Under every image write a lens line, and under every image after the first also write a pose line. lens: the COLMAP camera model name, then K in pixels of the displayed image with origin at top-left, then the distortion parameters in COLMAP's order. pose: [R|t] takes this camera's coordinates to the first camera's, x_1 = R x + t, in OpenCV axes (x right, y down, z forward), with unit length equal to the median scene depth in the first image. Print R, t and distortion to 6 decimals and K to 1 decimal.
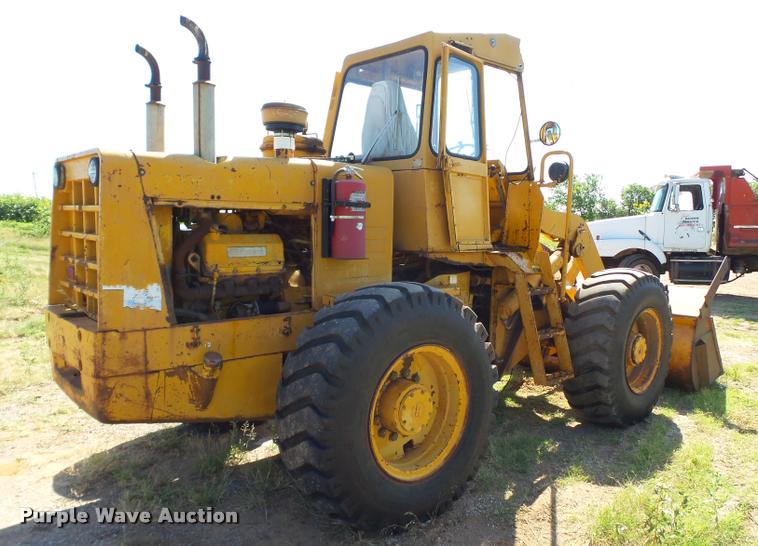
lens RADIAL K [[590.7, 0, 381.7], [0, 590.7, 280.0], [0, 0, 1]] dist [0.008850, 0.001308]
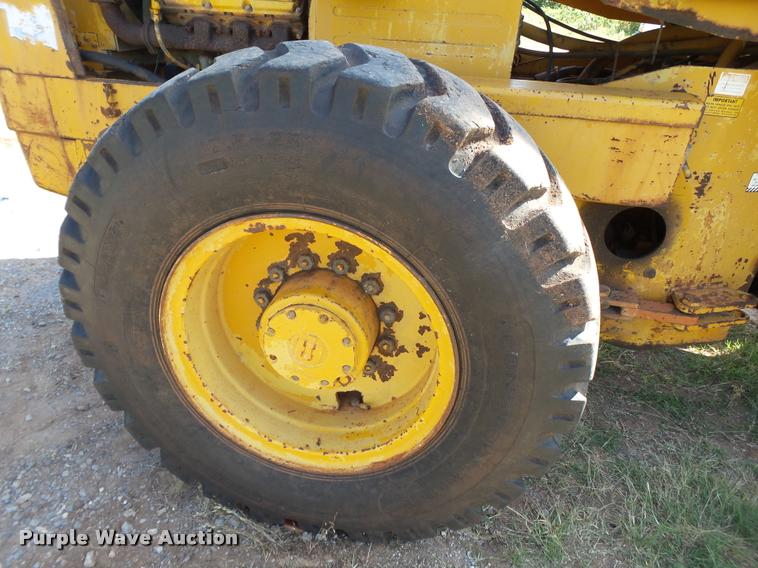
lens RADIAL K [[546.5, 0, 377.2], [0, 546.5, 288.6], [0, 0, 1]] dist [-0.004828, 0.008674]
pose [[0.584969, 0.392053, -0.710004, 0.411029], [-0.116389, 0.906925, 0.404897, 0.002381], [0.802661, -0.154215, 0.576154, 0.896151]]
